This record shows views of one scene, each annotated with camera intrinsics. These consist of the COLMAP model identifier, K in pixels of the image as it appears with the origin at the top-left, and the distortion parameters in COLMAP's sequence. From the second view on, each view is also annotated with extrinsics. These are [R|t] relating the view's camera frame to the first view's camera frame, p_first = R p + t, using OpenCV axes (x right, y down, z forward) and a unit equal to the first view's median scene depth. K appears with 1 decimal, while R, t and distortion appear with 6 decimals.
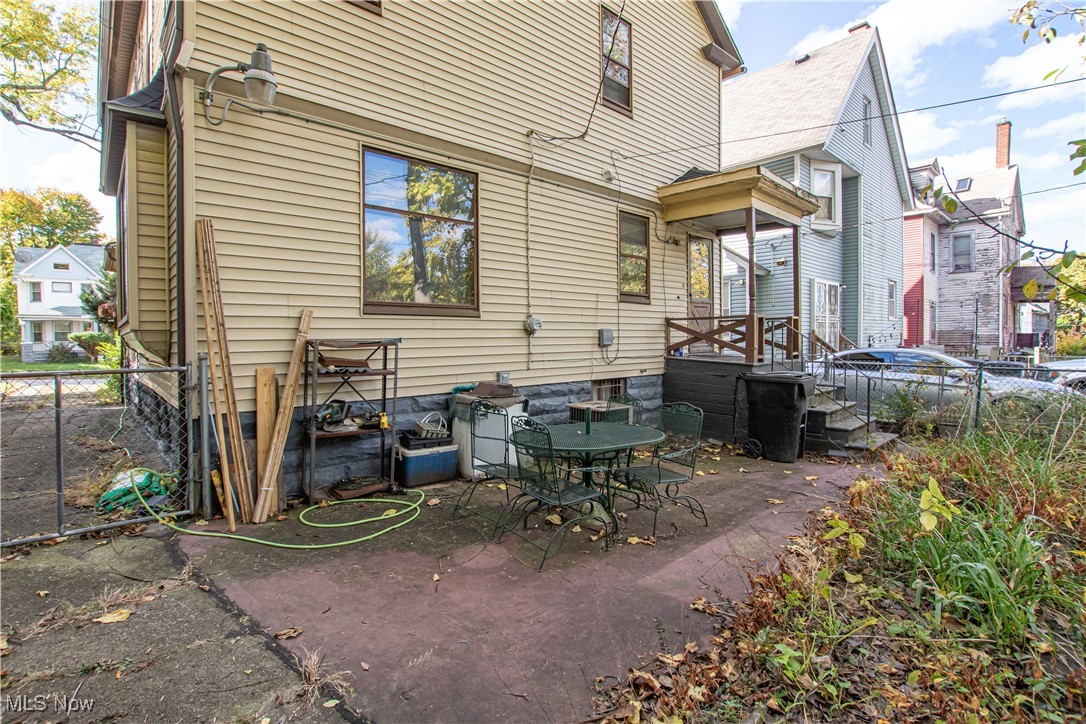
lens RADIAL K [[540.7, 0, 542.7], [0, 540.7, 343.9], [0, 0, 1]] dist [-0.040097, 0.009464]
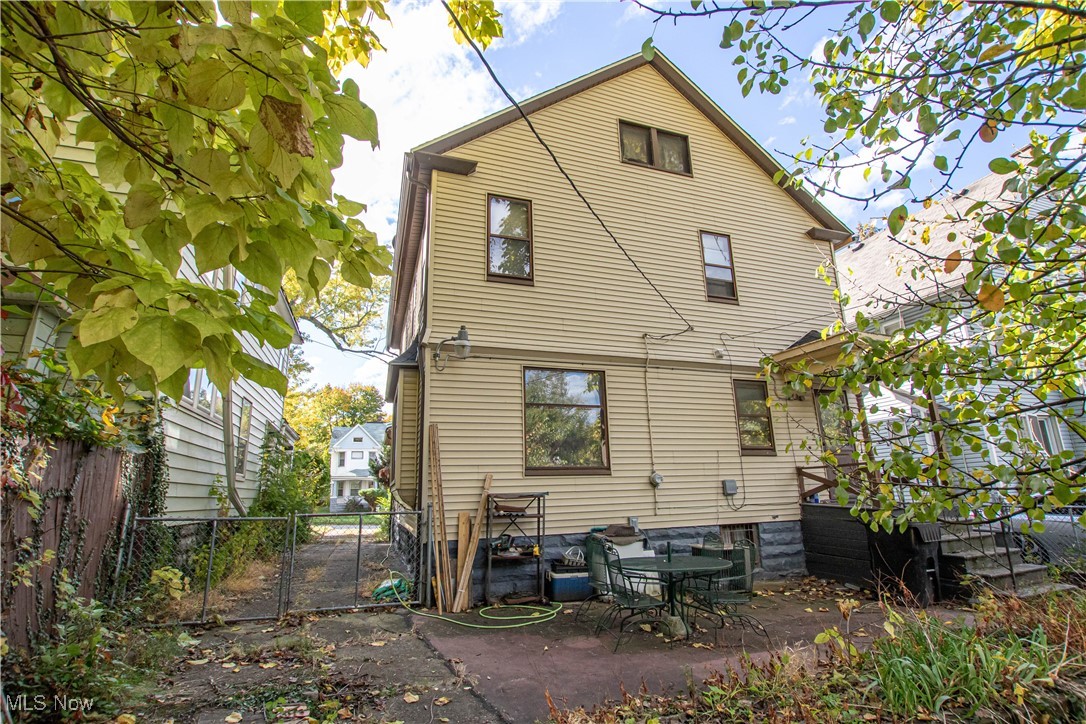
lens RADIAL K [[540.7, 0, 542.7], [0, 540.7, 343.9], [0, 0, 1]] dist [-0.040097, 0.009464]
pose [[0.917301, -0.119966, -0.379693, 0.312904], [0.013256, 0.962209, -0.271989, 0.000377], [0.397974, 0.244462, 0.884226, -0.386667]]
